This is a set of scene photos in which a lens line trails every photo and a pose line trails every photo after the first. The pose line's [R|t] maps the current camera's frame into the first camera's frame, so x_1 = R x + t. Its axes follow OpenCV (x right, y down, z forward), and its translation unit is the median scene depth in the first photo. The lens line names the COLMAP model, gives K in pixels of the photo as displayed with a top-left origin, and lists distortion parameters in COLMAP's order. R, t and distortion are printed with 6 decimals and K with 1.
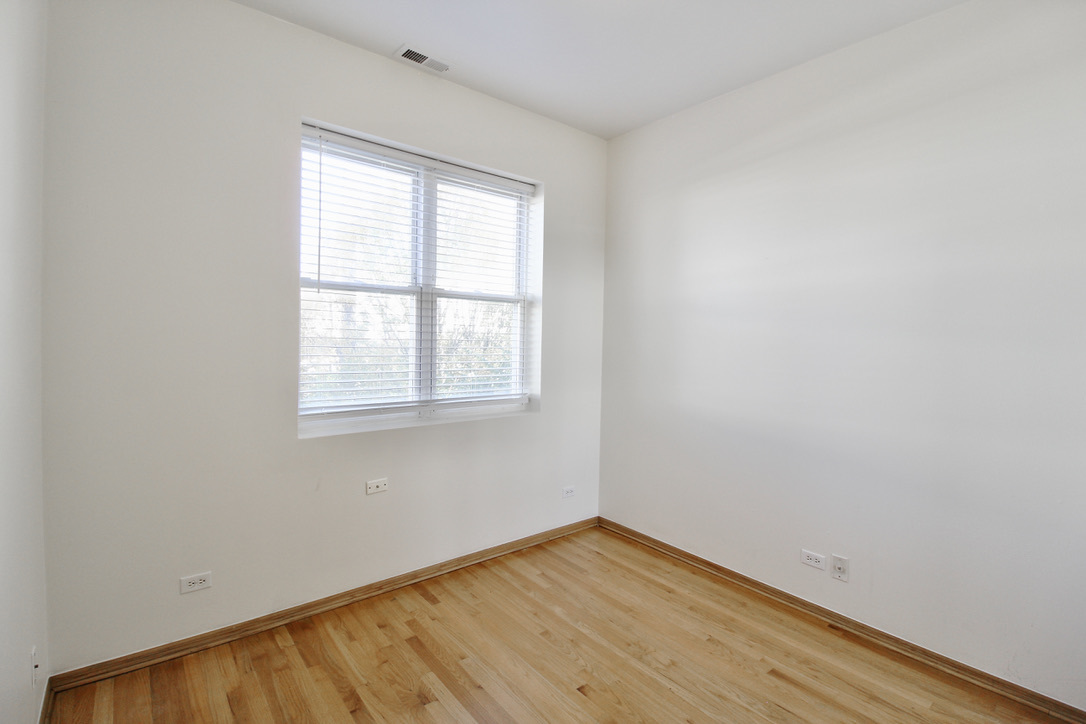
lens RADIAL K [[507.0, 0, 545.4], [0, 507.0, 365.3], [0, 0, 1]] dist [-0.001699, -0.011532]
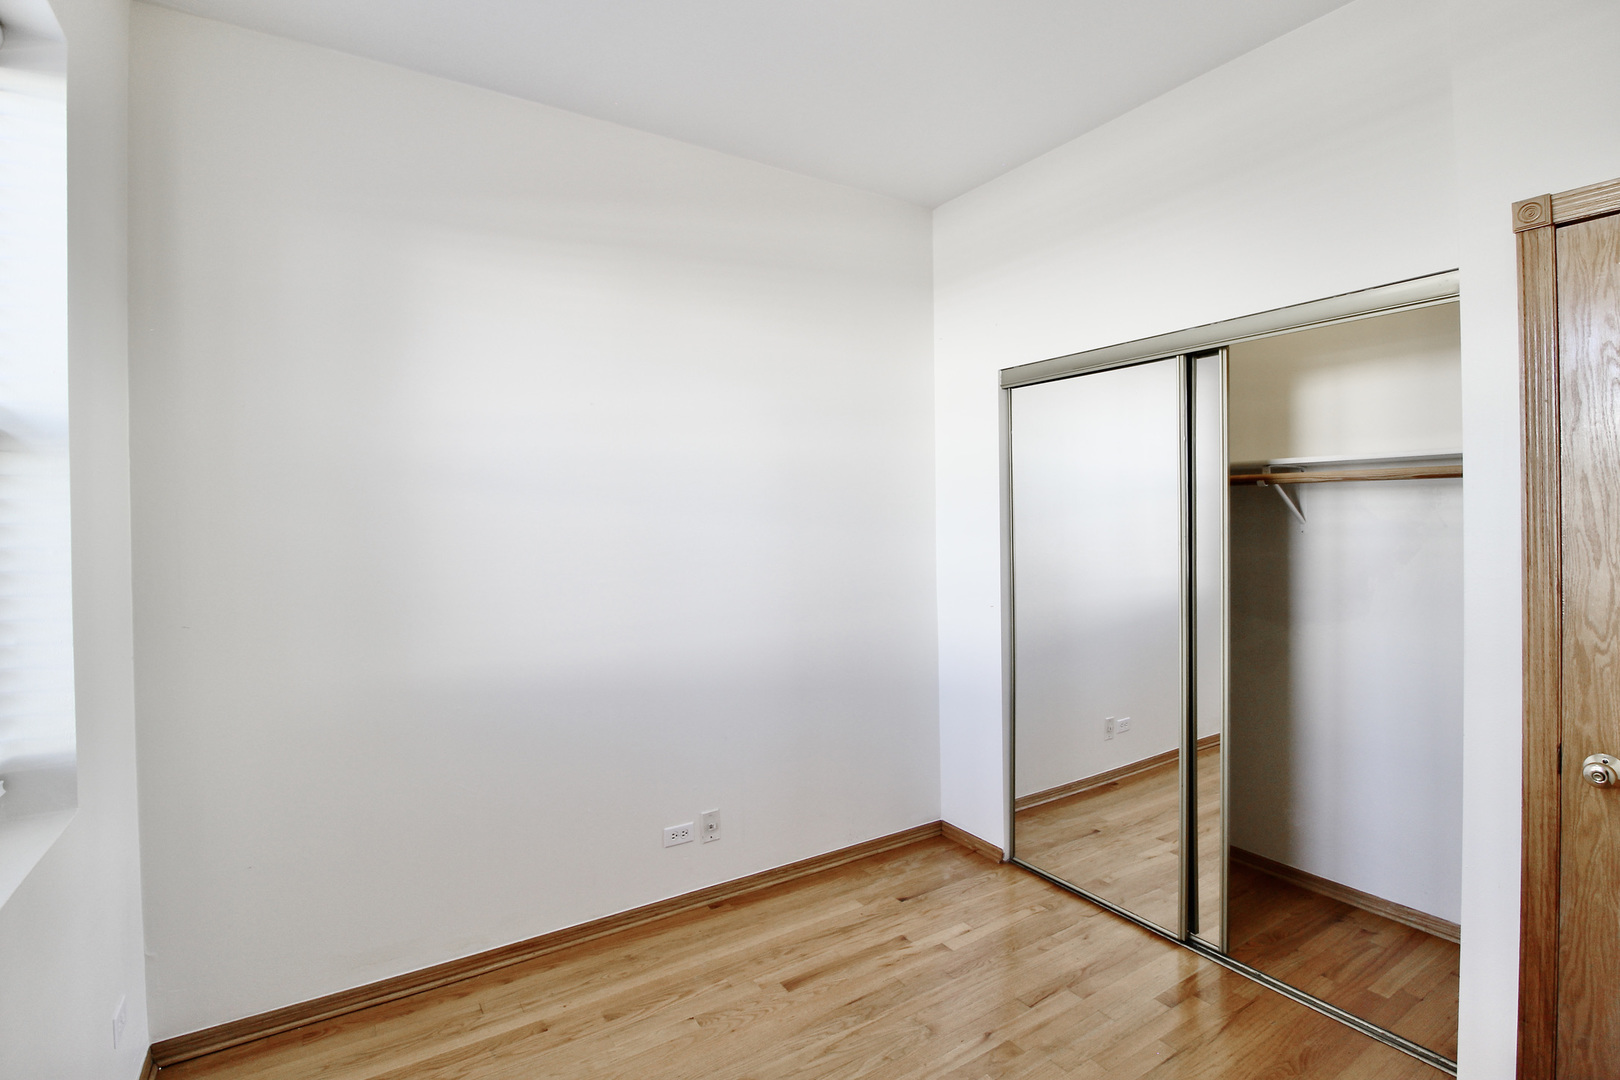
lens RADIAL K [[756.3, 0, 811.0], [0, 756.3, 540.0], [0, 0, 1]] dist [-0.001699, -0.011532]
pose [[0.111369, -0.048035, 0.992618, -0.521660], [0.069400, 0.996769, 0.040449, -0.069153], [-0.991353, 0.064383, 0.114343, 0.690632]]
